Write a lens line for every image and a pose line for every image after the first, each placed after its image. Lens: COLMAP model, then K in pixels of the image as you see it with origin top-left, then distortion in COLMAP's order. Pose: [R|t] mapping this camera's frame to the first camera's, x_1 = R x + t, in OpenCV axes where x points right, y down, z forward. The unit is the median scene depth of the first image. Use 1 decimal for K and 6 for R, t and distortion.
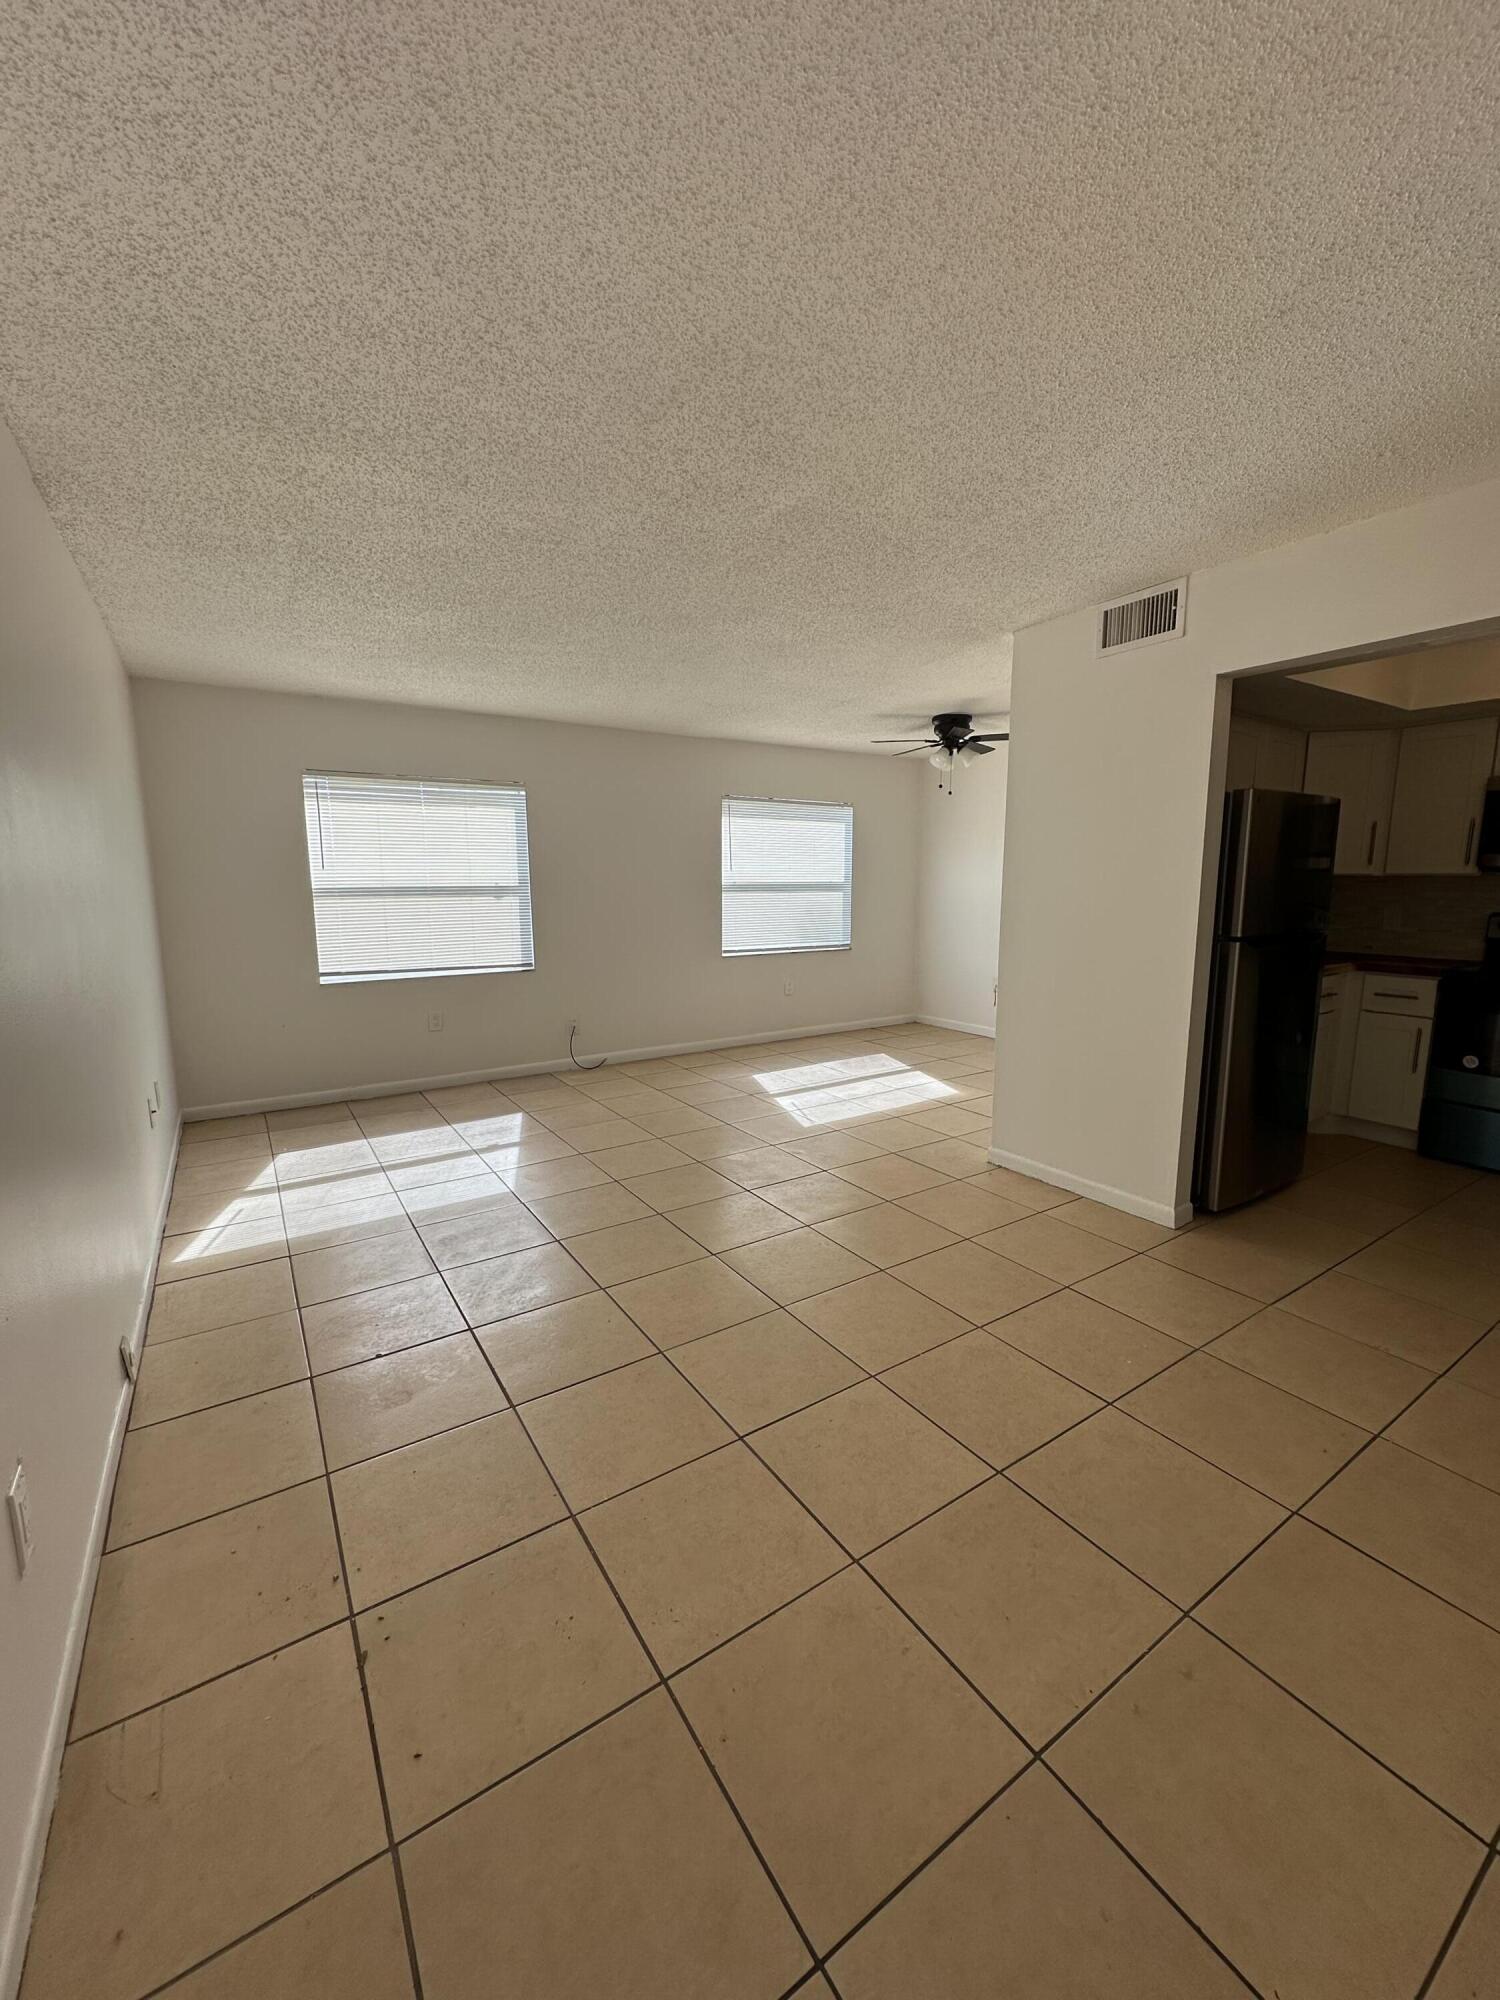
lens RADIAL K [[796.0, 0, 750.0], [0, 796.0, 1000.0], [0, 0, 1]] dist [-0.001146, 0.000068]
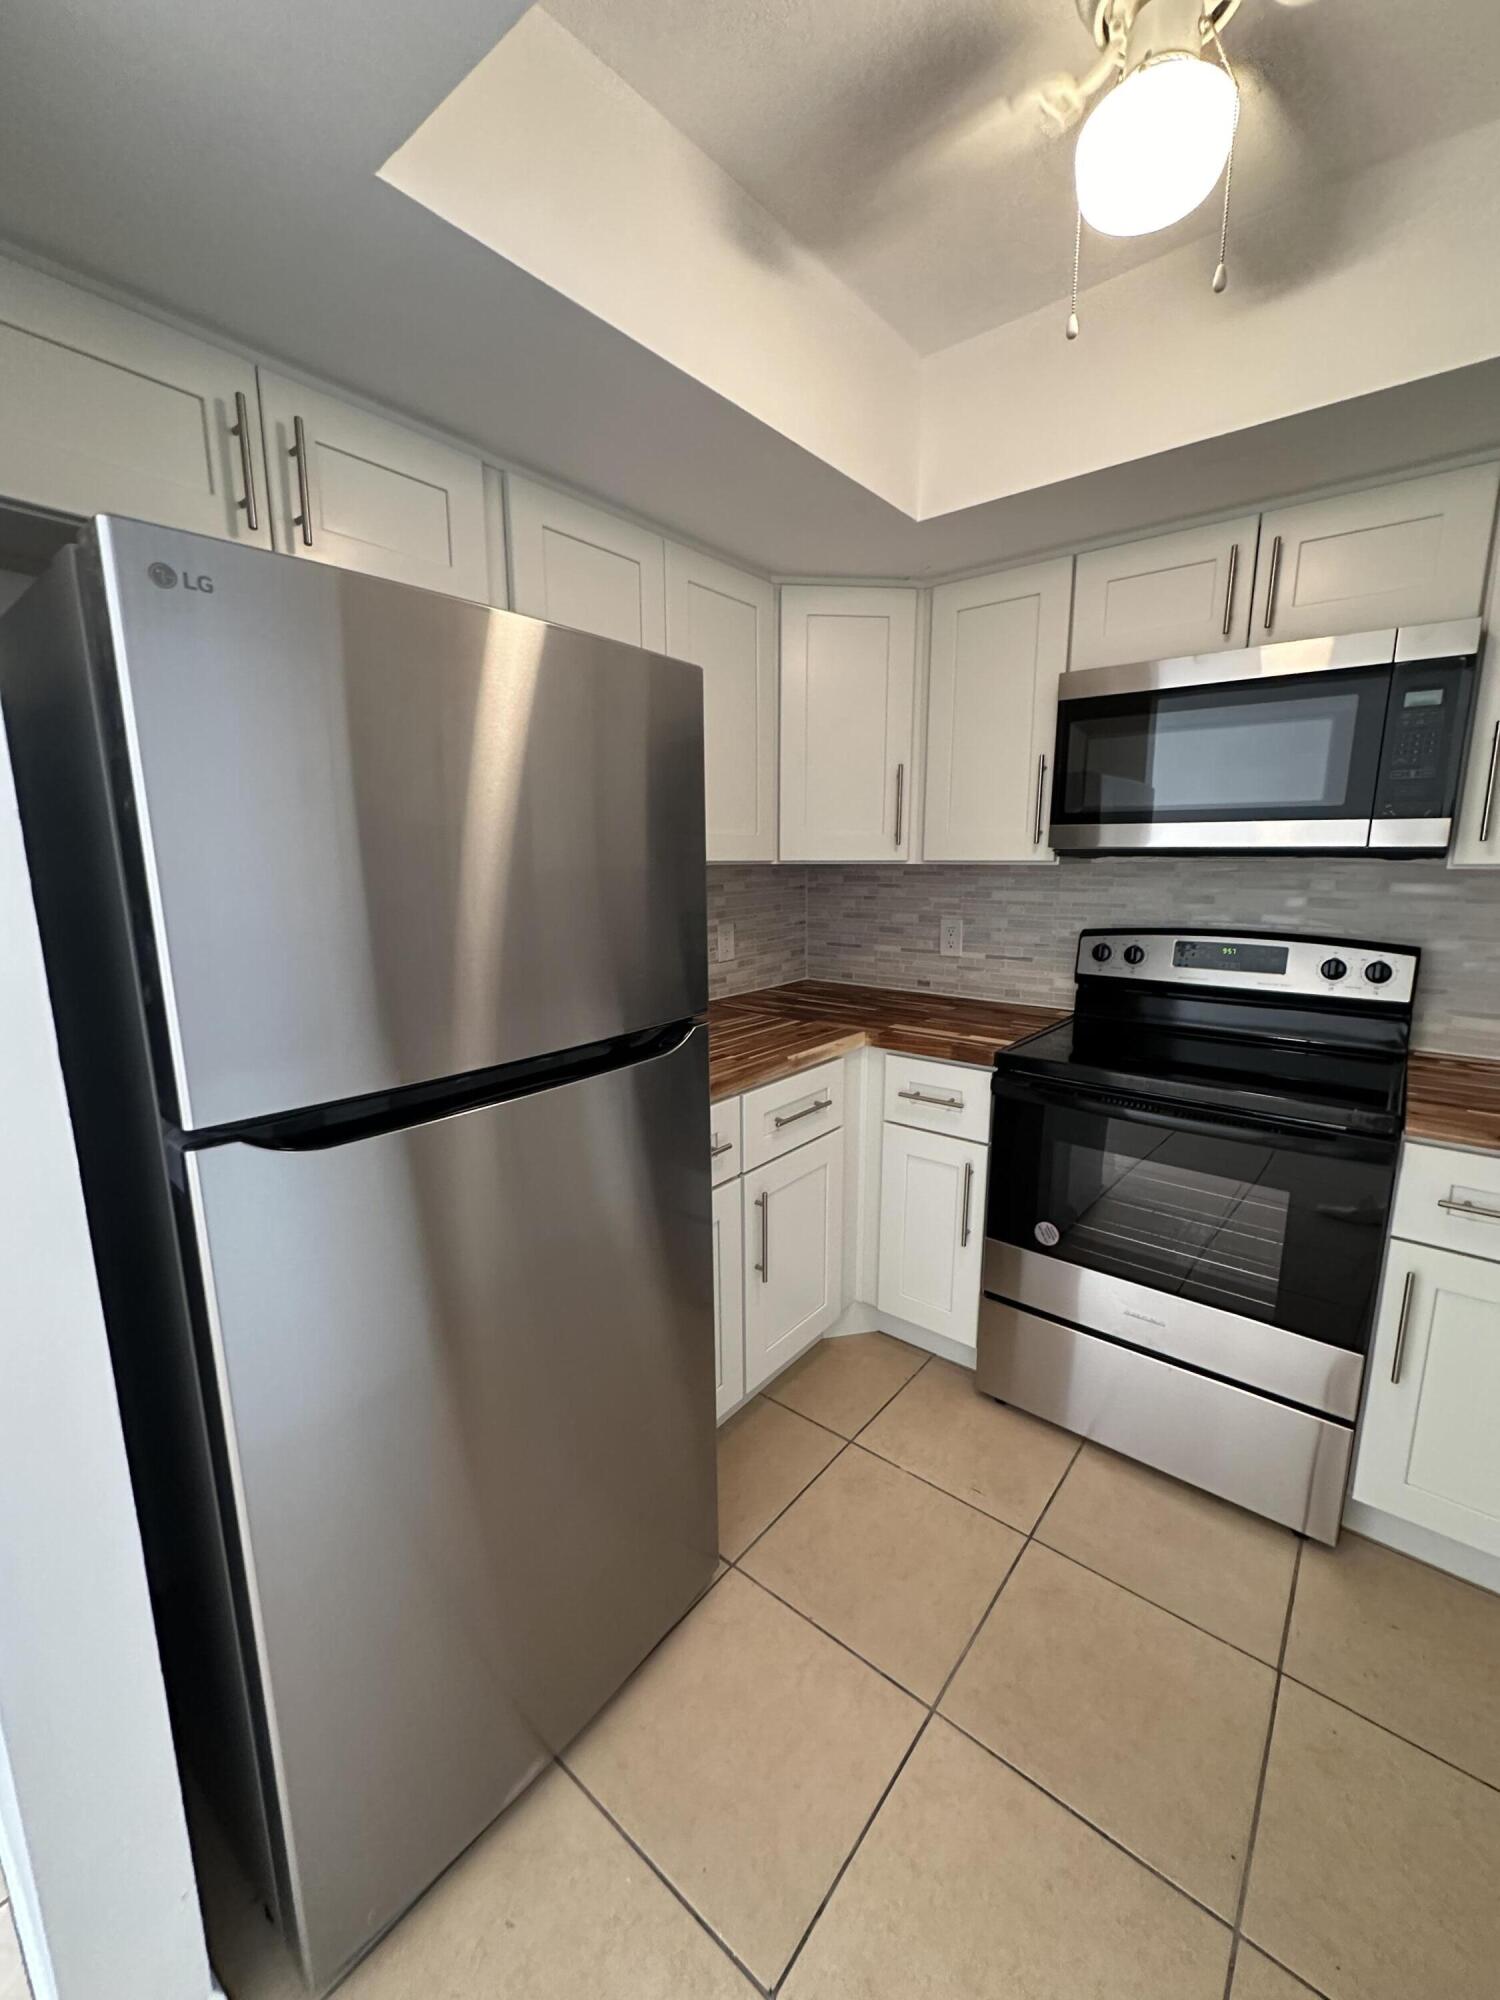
lens RADIAL K [[796.0, 0, 750.0], [0, 796.0, 1000.0], [0, 0, 1]] dist [-0.001146, 0.000068]
pose [[0.954065, -0.055742, 0.294370, 0.533419], [0.047850, 0.998277, 0.033950, -0.089686], [-0.295755, -0.018304, 0.955088, 0.524287]]
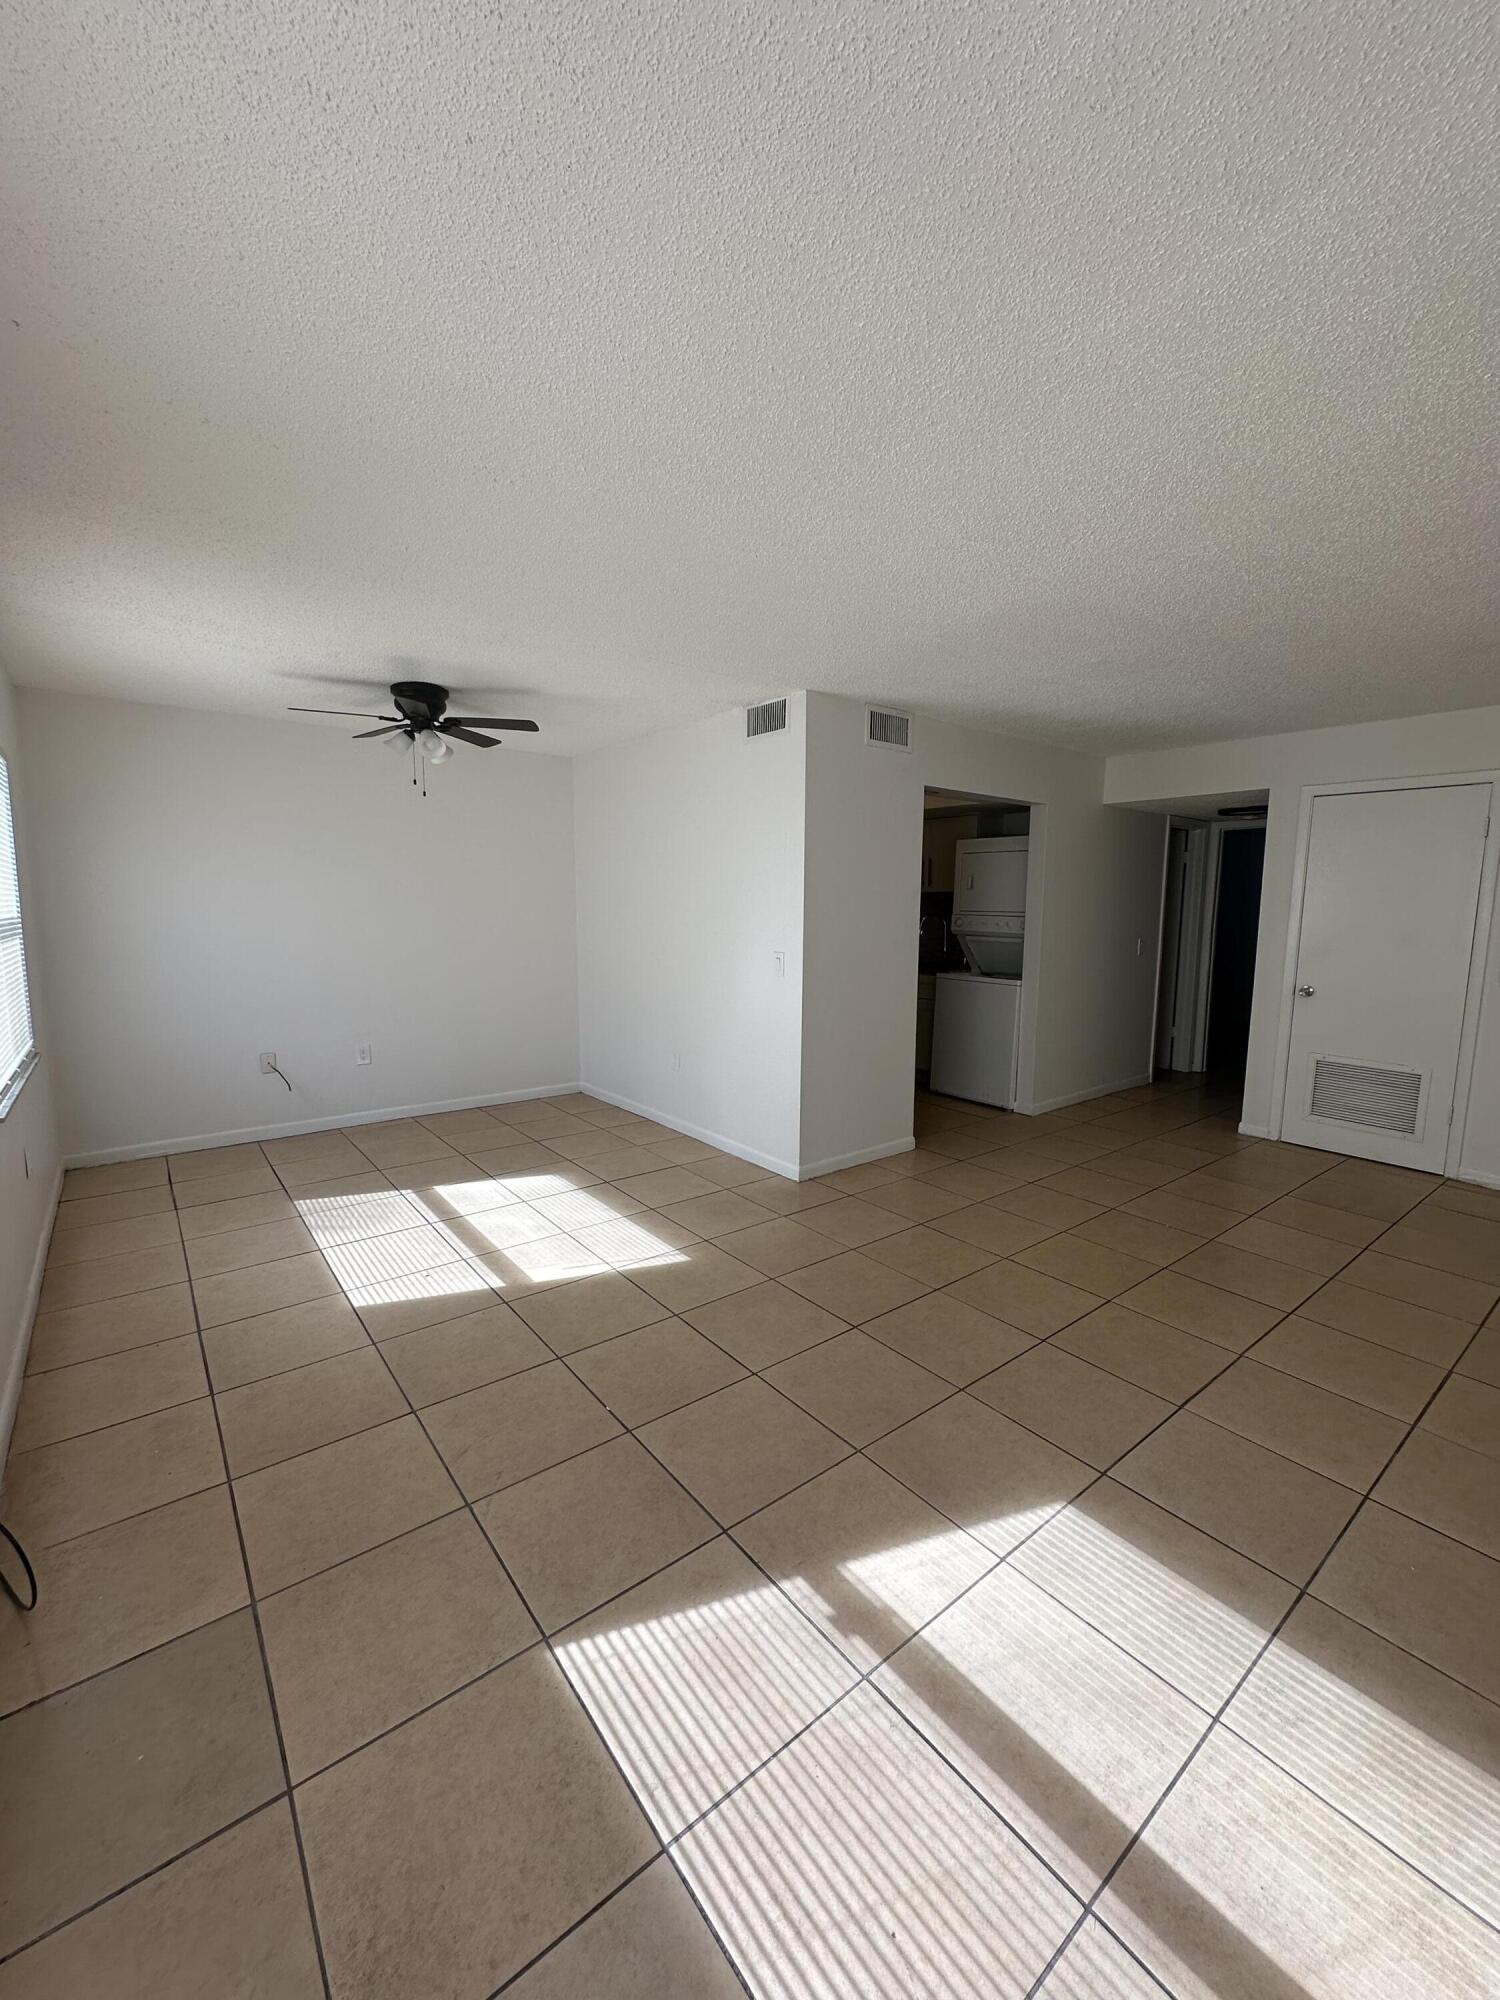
lens RADIAL K [[813.9, 0, 750.0], [0, 813.9, 1000.0], [0, 0, 1]] dist [-0.001369, -0.000164]
pose [[-0.101072, -0.125311, 0.986956, -0.771527], [0.132916, 0.981442, 0.138222, -0.202302], [-0.985960, 0.145152, -0.082540, 1.185972]]
